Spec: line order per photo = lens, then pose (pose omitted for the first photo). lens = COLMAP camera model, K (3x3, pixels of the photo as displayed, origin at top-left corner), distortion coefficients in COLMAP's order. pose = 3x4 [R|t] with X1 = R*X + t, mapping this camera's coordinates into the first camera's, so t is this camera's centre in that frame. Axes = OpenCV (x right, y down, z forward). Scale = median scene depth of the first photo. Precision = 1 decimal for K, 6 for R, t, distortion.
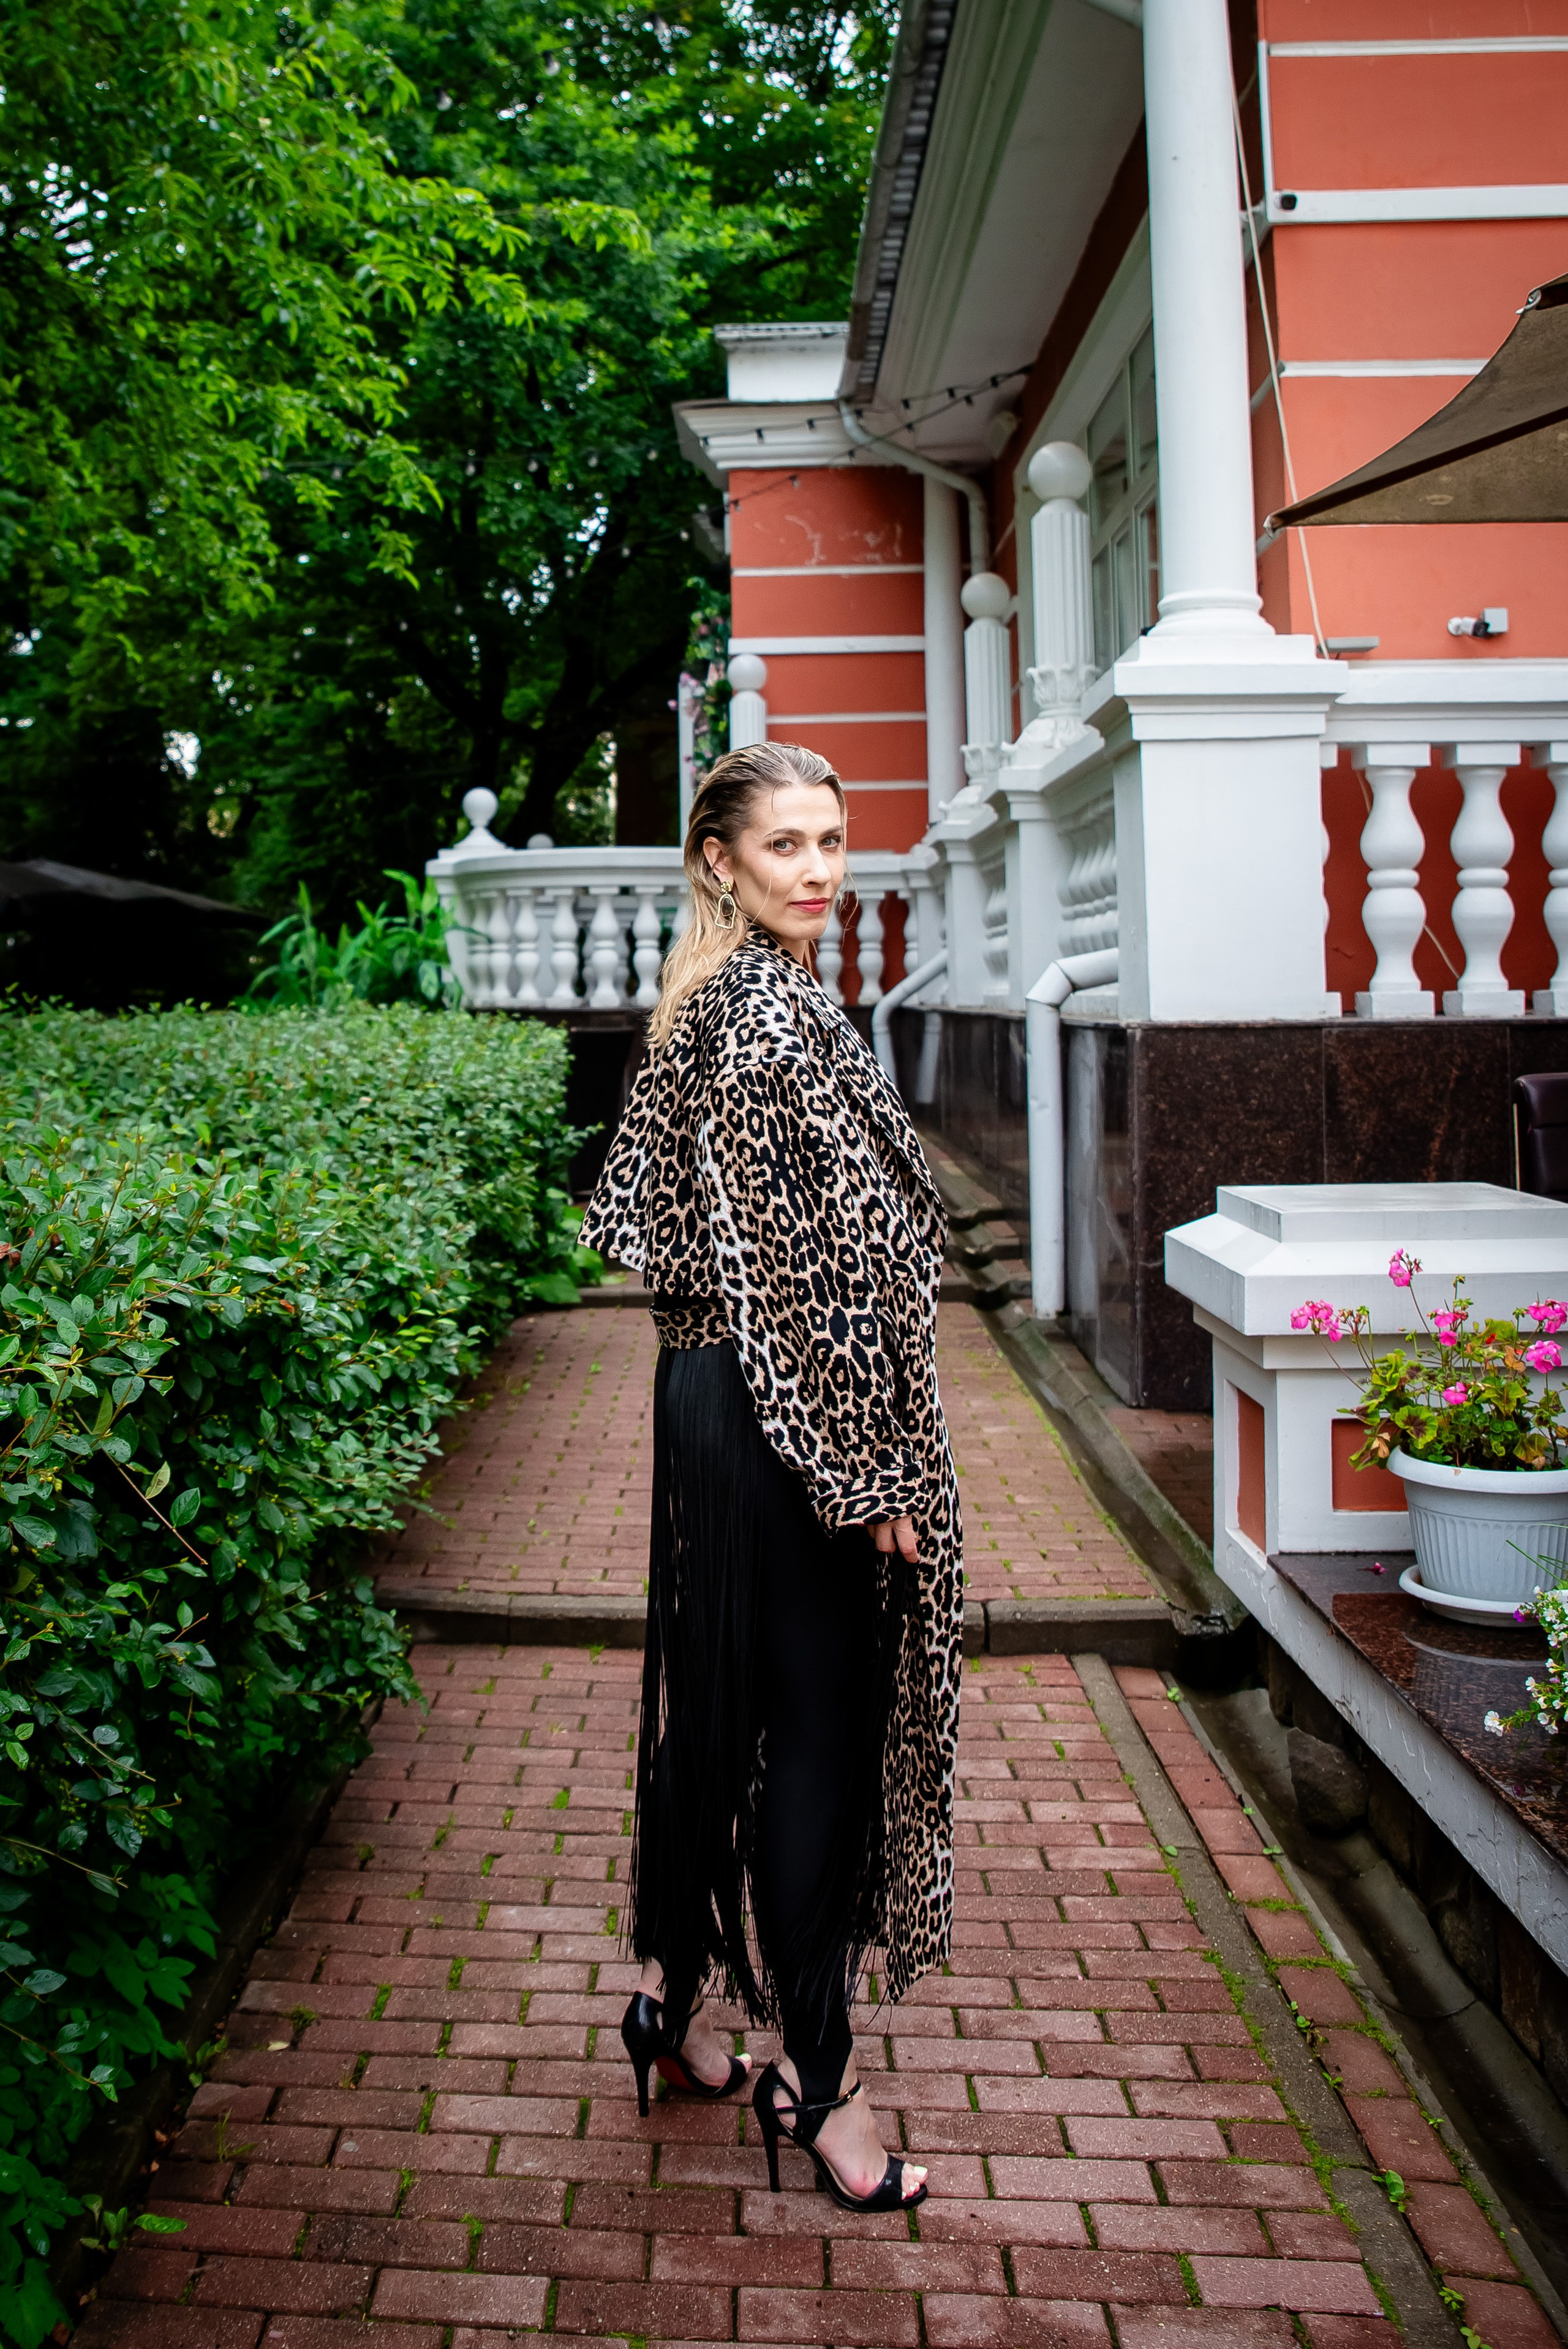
lens RADIAL K [[2200.9, 0, 498.9], [0, 2200.9, 893.2], [0, 0, 1]] dist [-0.147336, 0.099585]
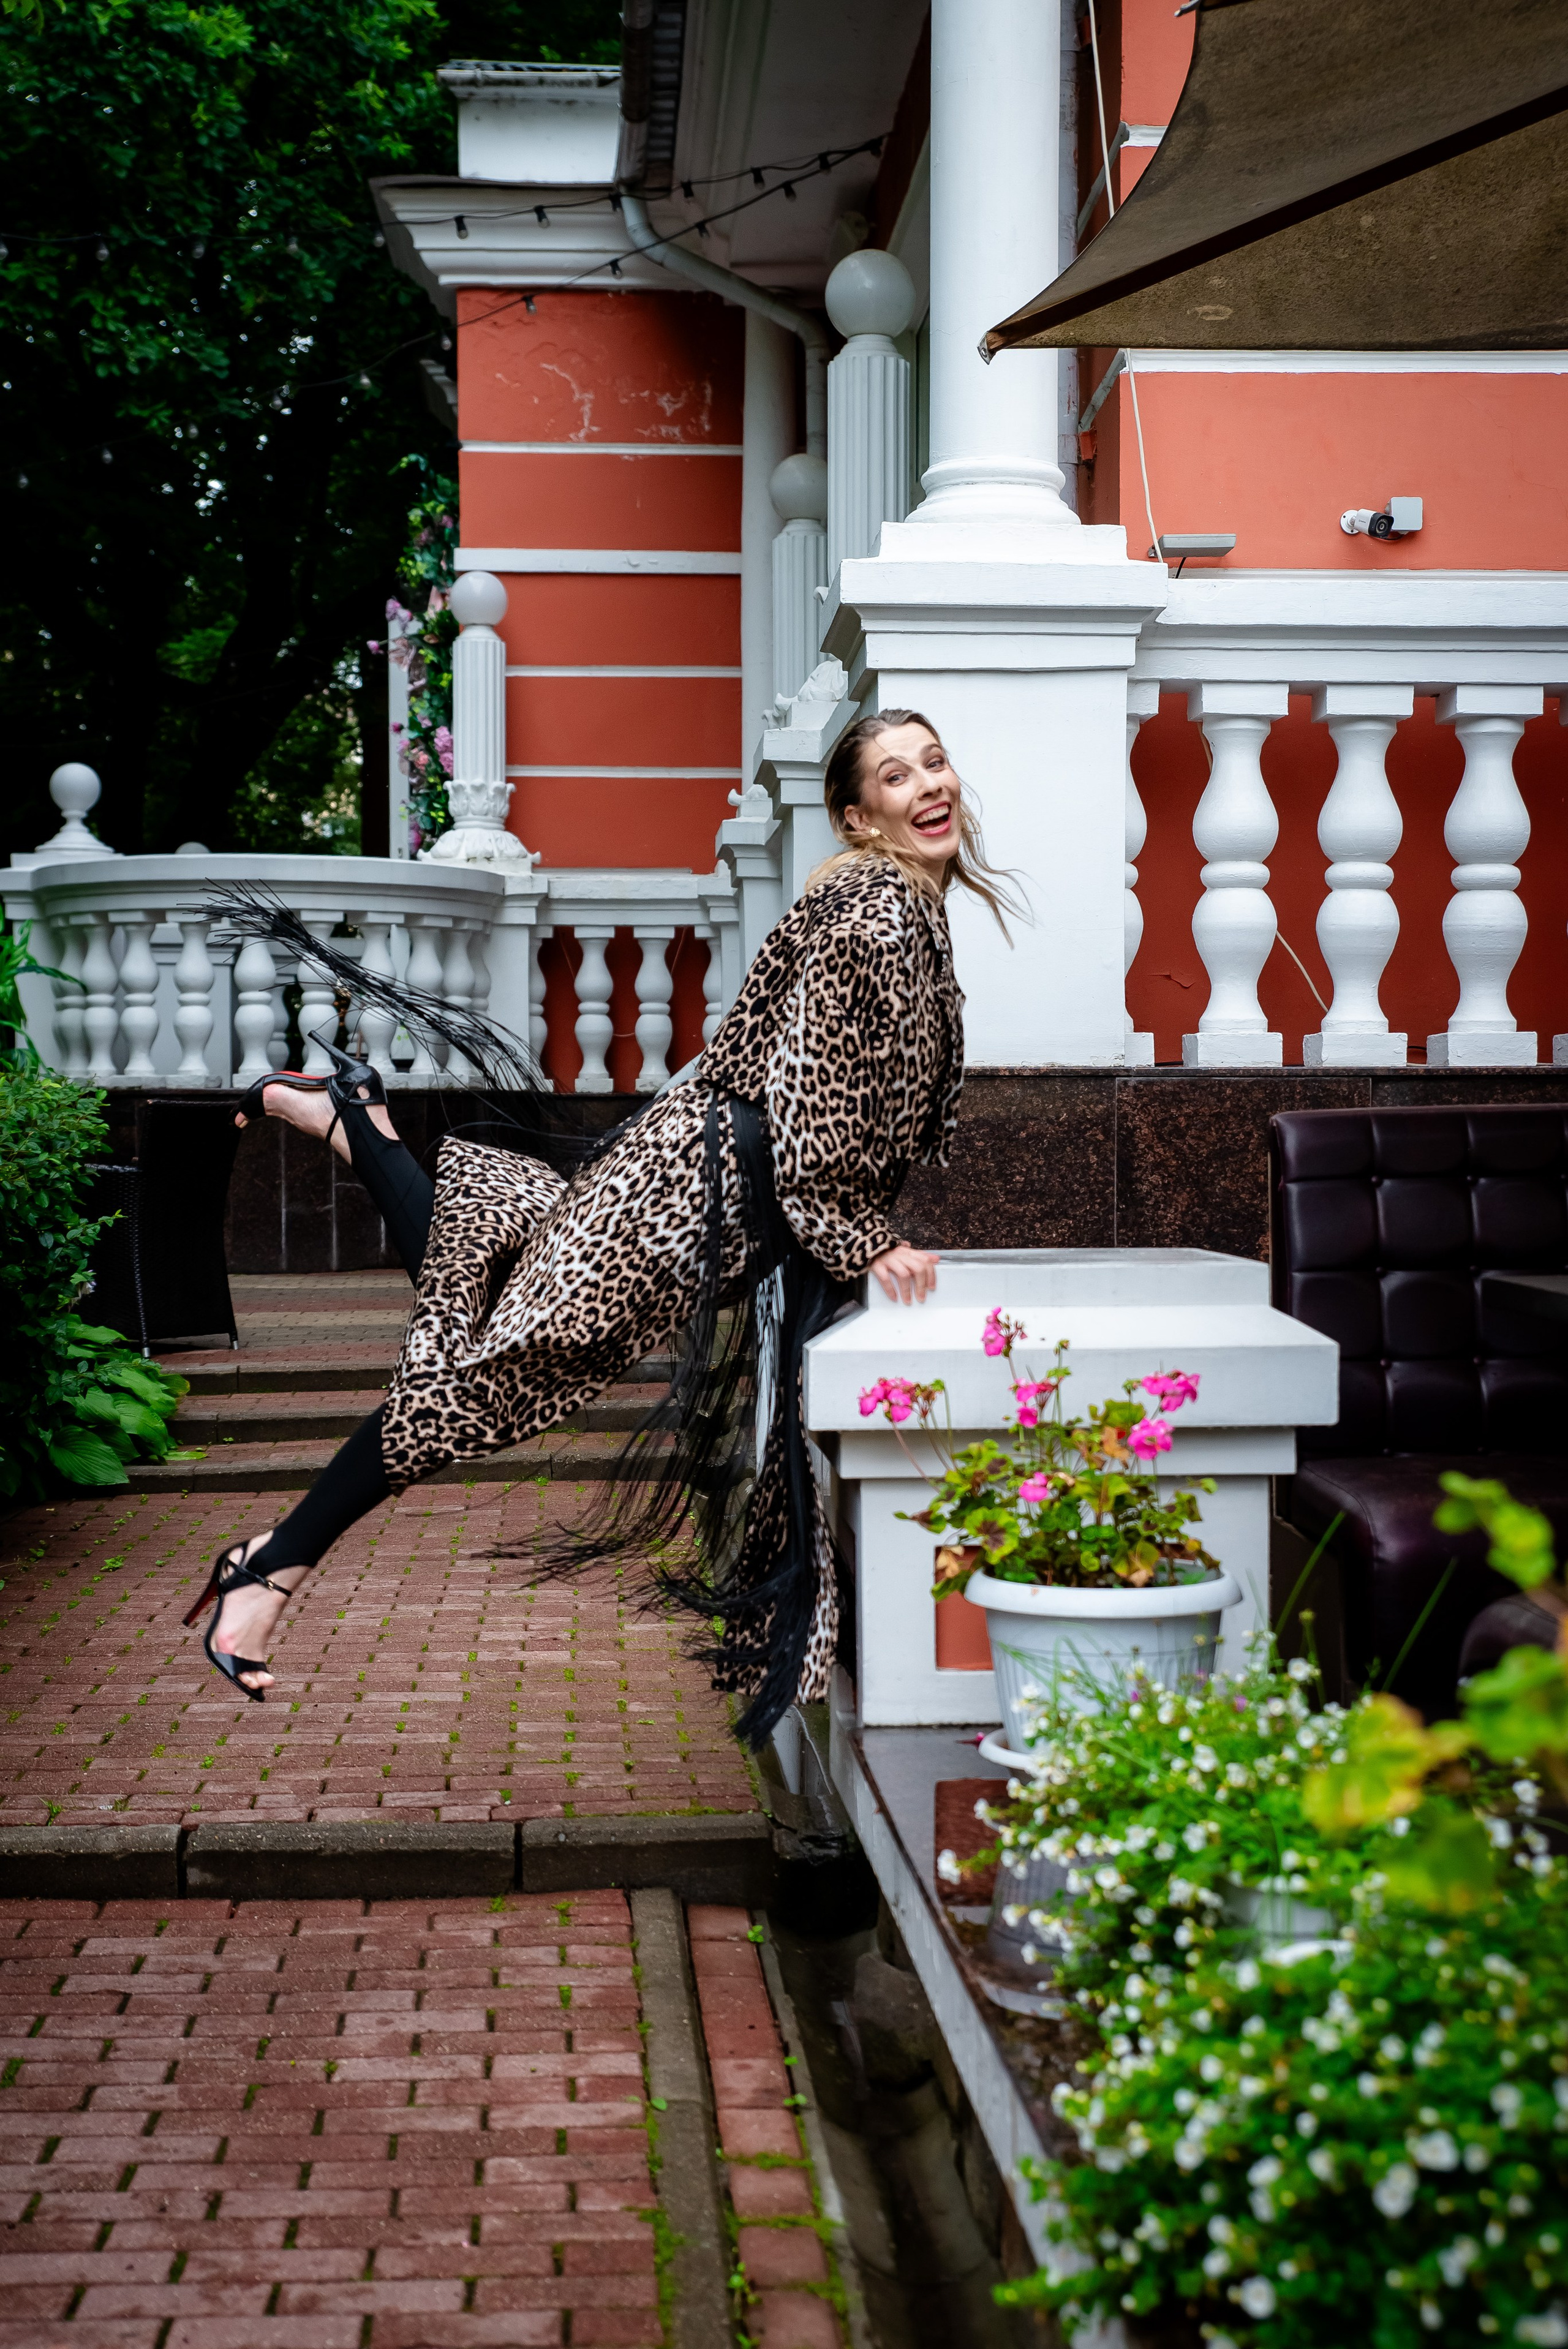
lens RADIAL K [[3275.3, 0, 779.8], [0, 3275.3, 1231.4], [0, 0, 1]] dist [0.012849, 0.223021]
pose [[0.985242, 0.001045, 0.171165, 0.082587], [-0.015131, 0.996598, 0.081010, 0.026487], [-0.170498, -0.082404, 0.981906, -0.058668]]
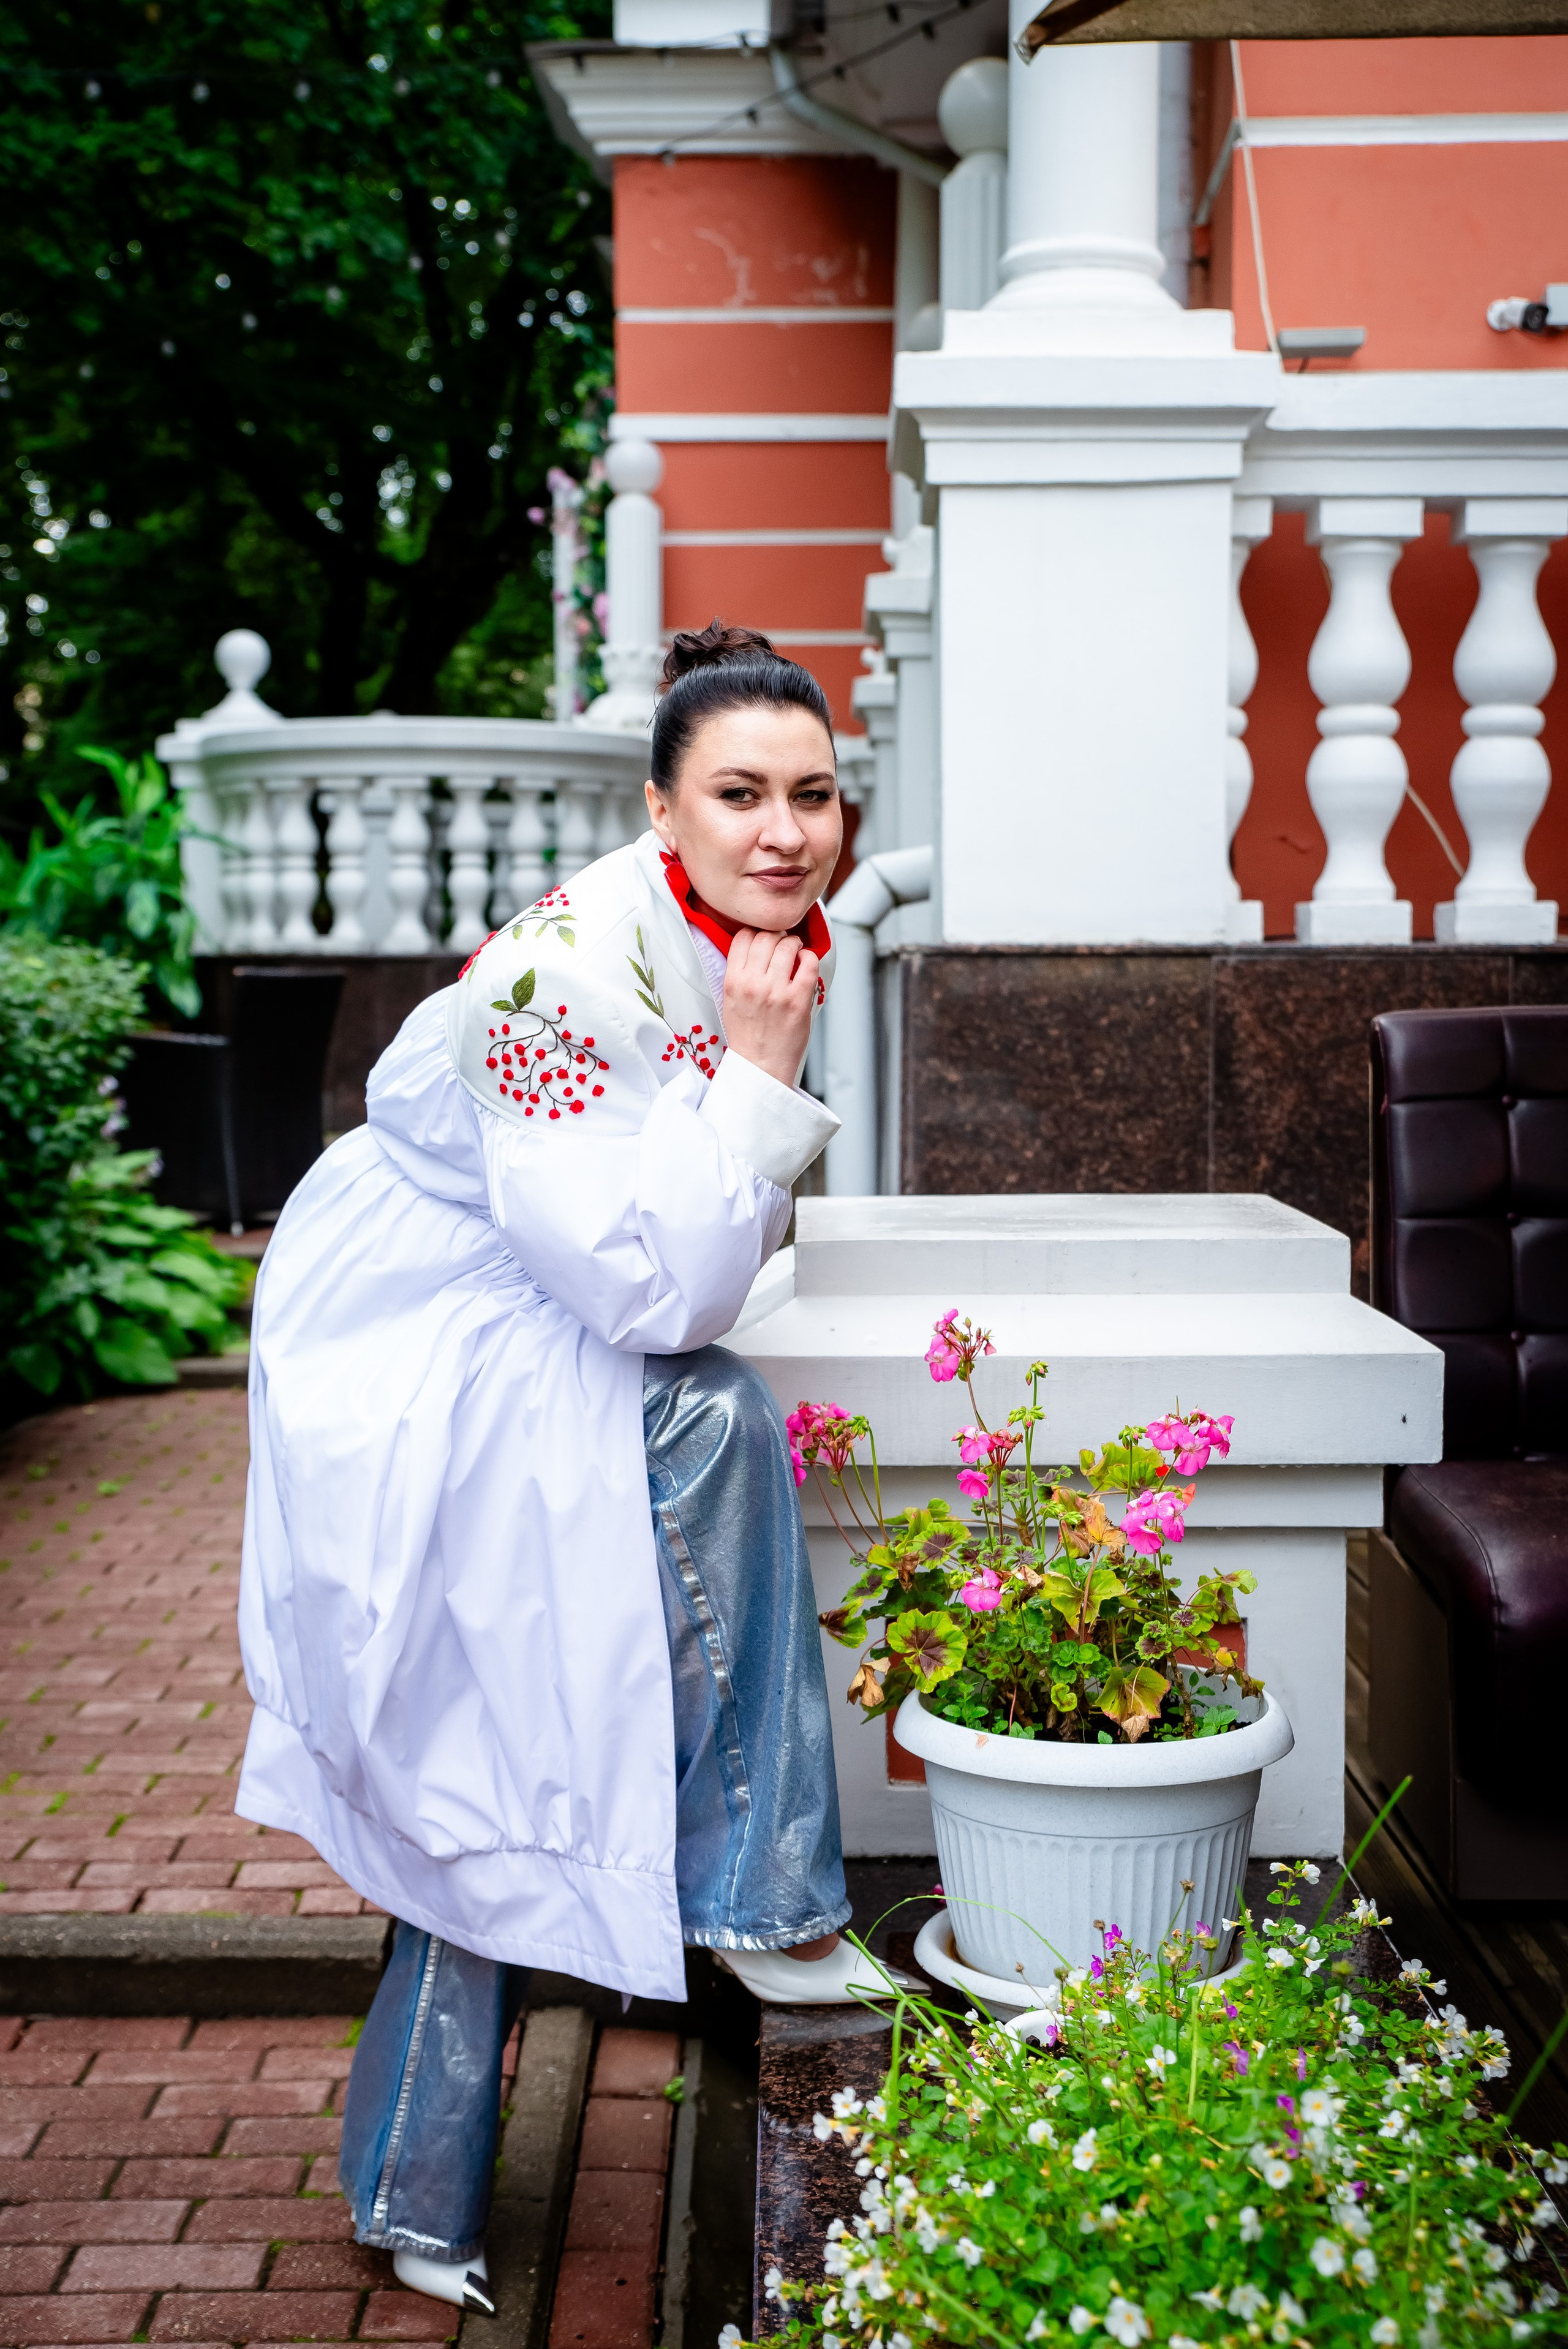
lens RADIAL K [[2939.8, 0, 776.9], [0, 2939.8, 1182.8], [0, 0, 1]] dist [0.006161, 0.173272]
pose [[0.994909, -0.000850, 0.100776, 0.167403], [-0.011348, 0.992661, 0.120401, 0.026340], [-0.100139, -0.120931, 0.987597, 0.160584]]
